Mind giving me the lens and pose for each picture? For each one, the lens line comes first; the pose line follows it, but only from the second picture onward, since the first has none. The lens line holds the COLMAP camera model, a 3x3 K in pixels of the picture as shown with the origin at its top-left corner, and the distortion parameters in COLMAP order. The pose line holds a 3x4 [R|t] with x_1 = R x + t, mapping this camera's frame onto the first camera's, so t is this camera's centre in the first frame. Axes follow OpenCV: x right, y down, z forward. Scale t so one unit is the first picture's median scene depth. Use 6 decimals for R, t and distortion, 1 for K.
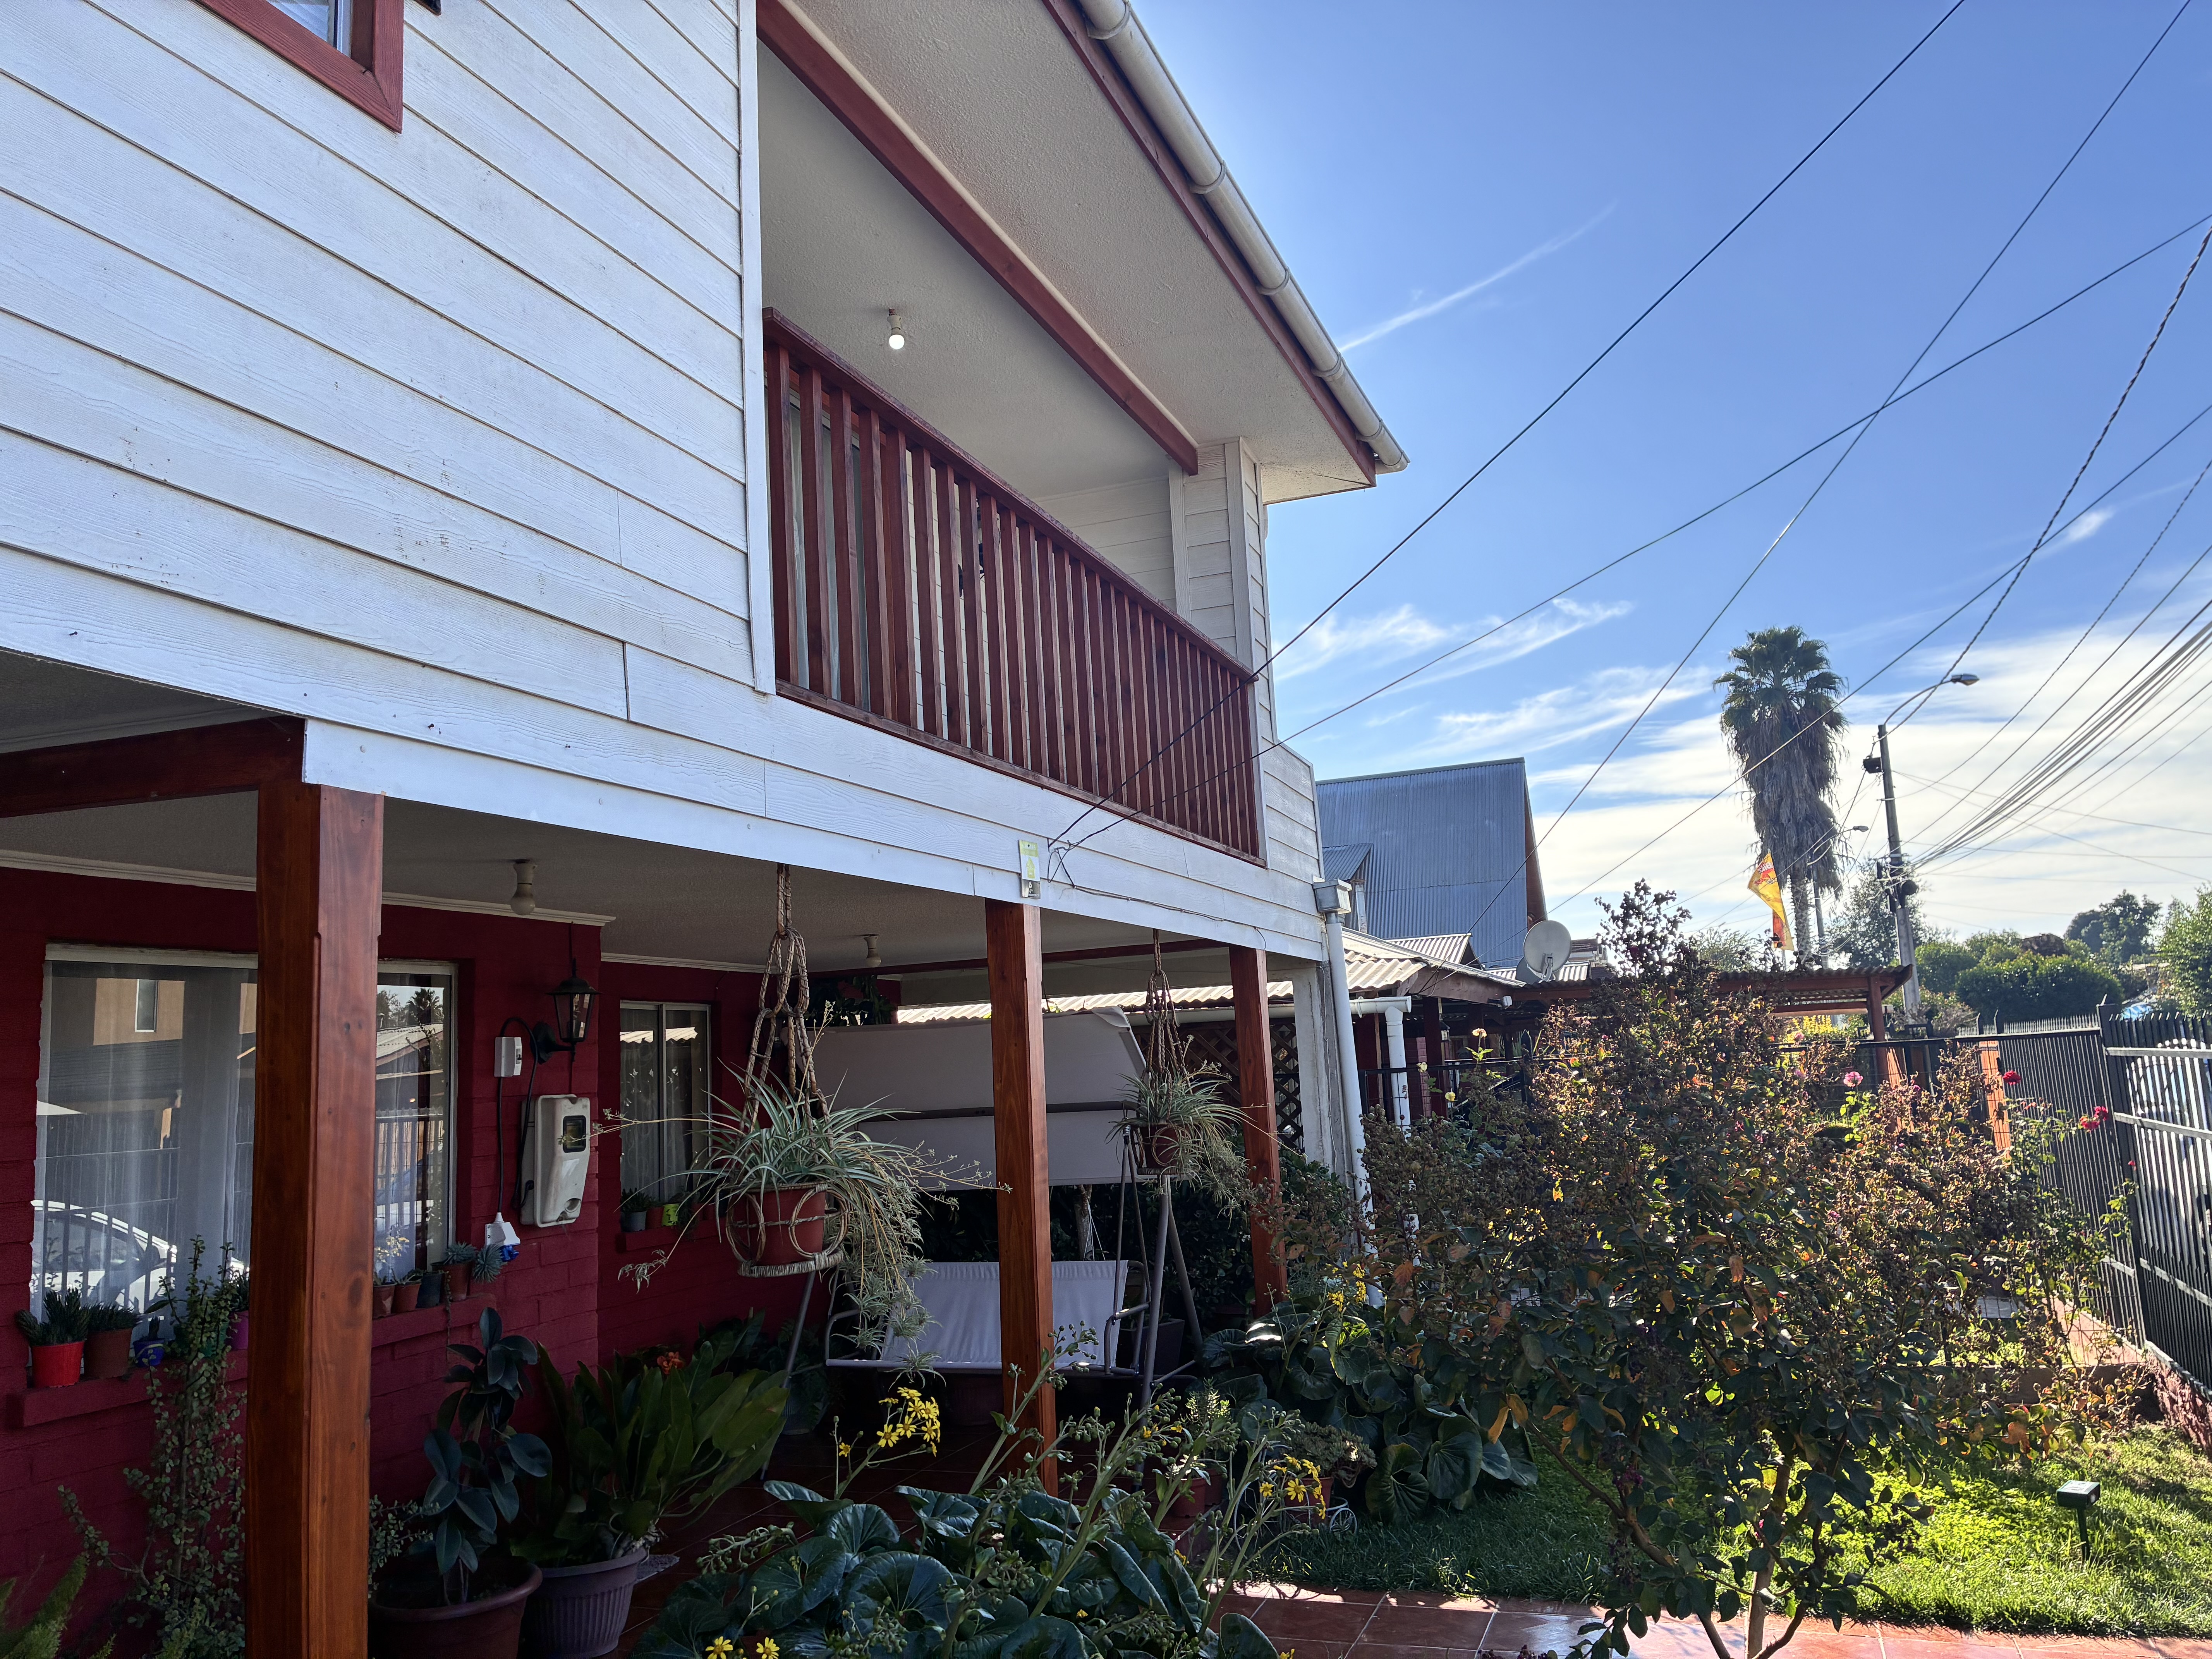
lens RADIAL K [[1682.0, 0, 1139.6], [0, 1682.0, 802.3], [0, 0, 1]] dist [0.041589, -0.035739]
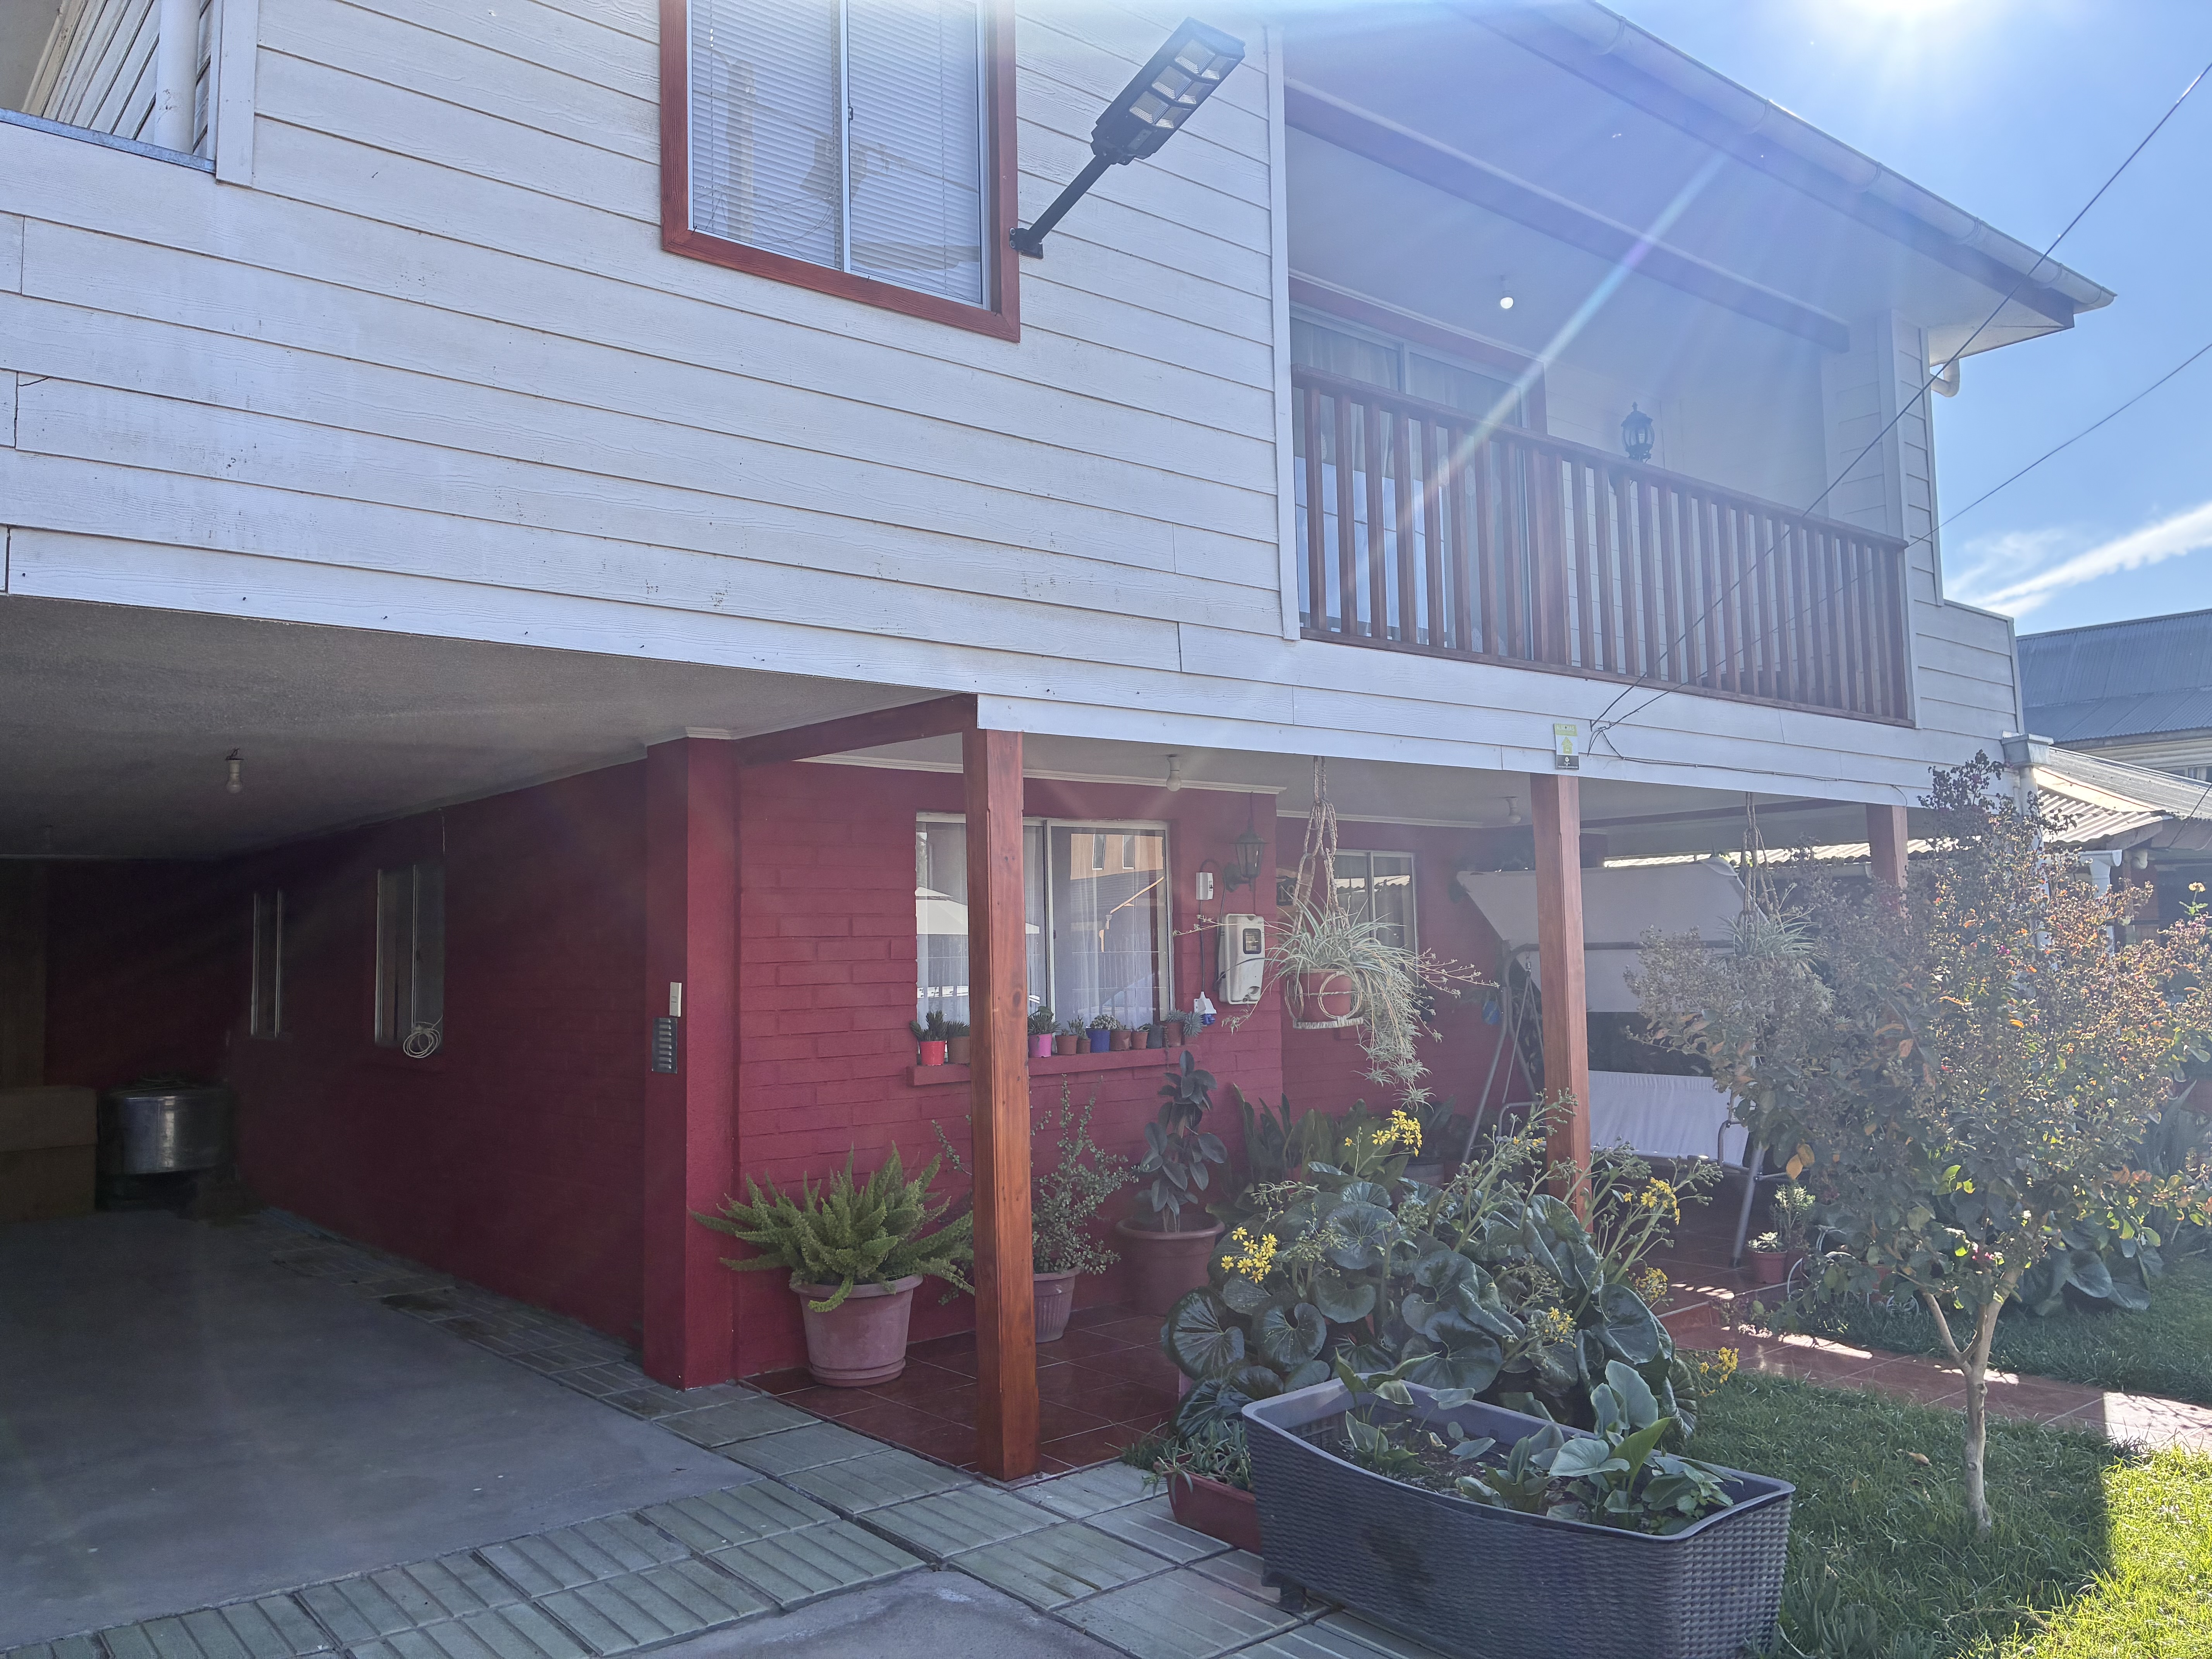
lens RADIAL K [[1682.0, 0, 1111.6], [0, 1682.0, 826.2], [0, 0, 1]] dist [0.041589, -0.035739]
pose [[0.859171, -0.001721, -0.511686, 0.325098], [0.053456, 0.994824, 0.086411, -0.031838], [0.508889, -0.101595, 0.854816, -0.289134]]
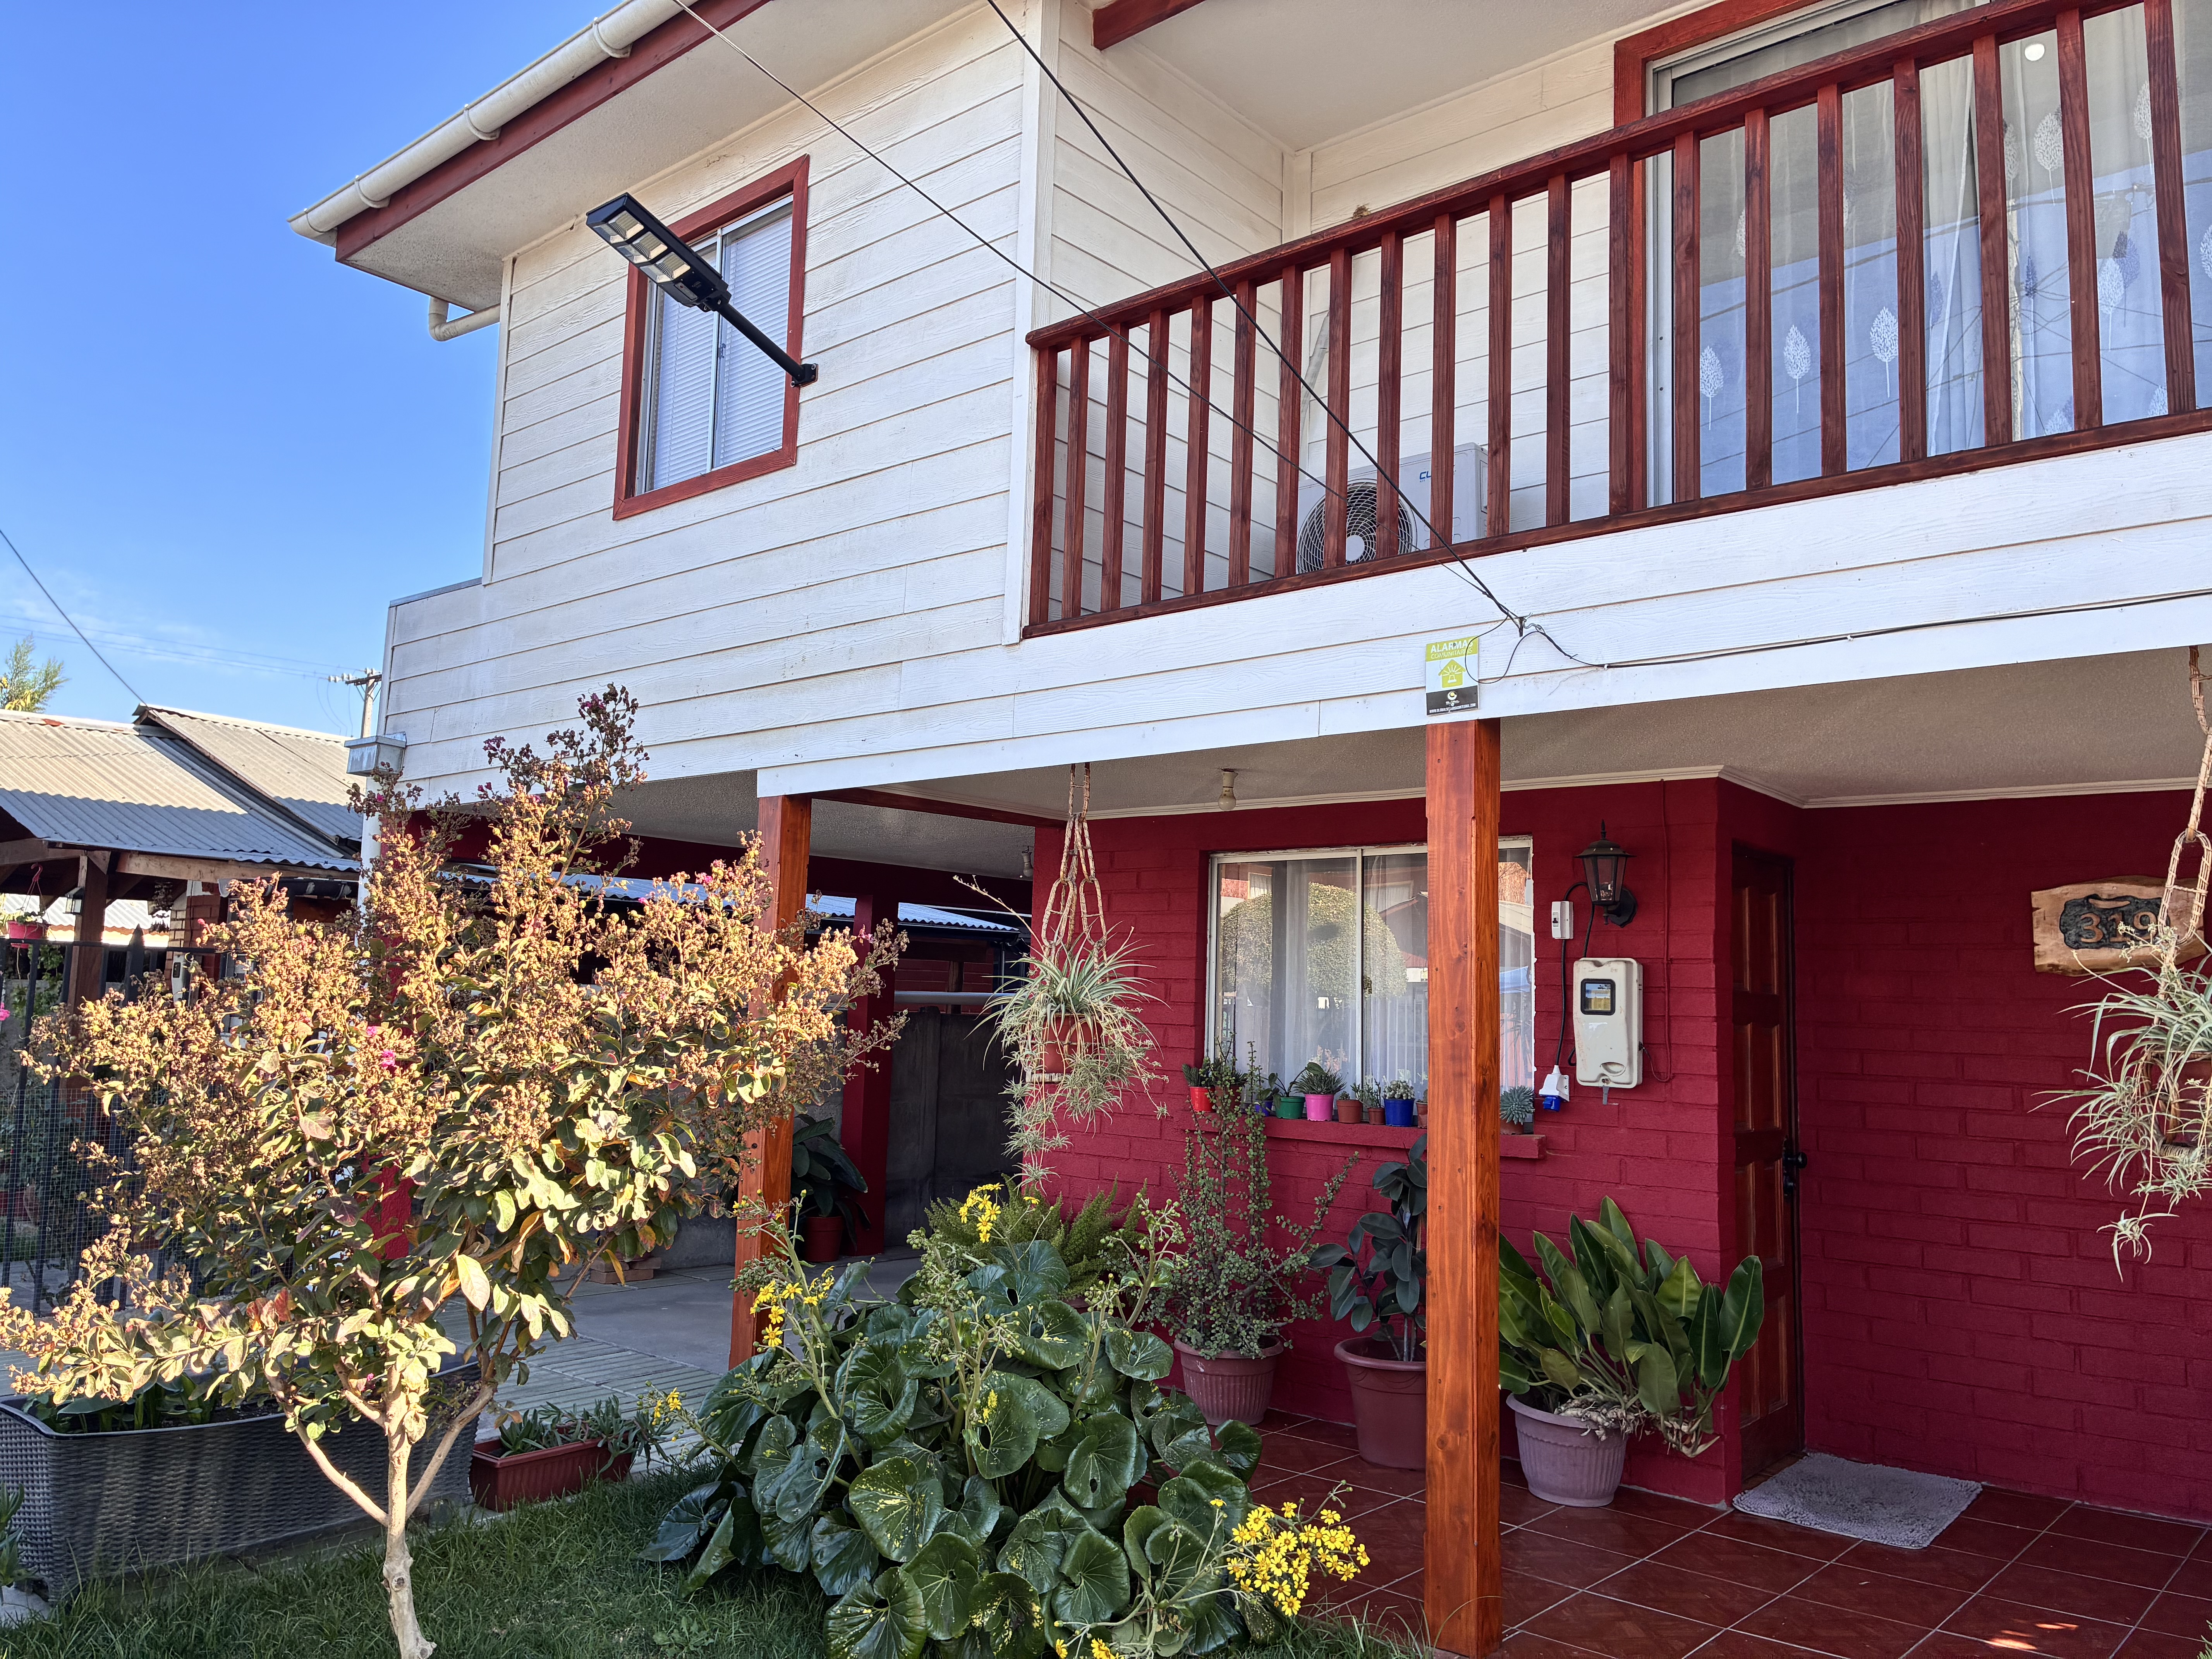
lens RADIAL K [[1682.0, 0, 1104.2], [0, 1682.0, 824.0], [0, 0, 1]] dist [0.041589, -0.035739]
pose [[-0.368670, -0.062502, -0.927457, 0.791185], [0.135656, 0.983438, -0.120199, 0.198615], [0.919608, -0.170129, -0.354085, 1.244859]]
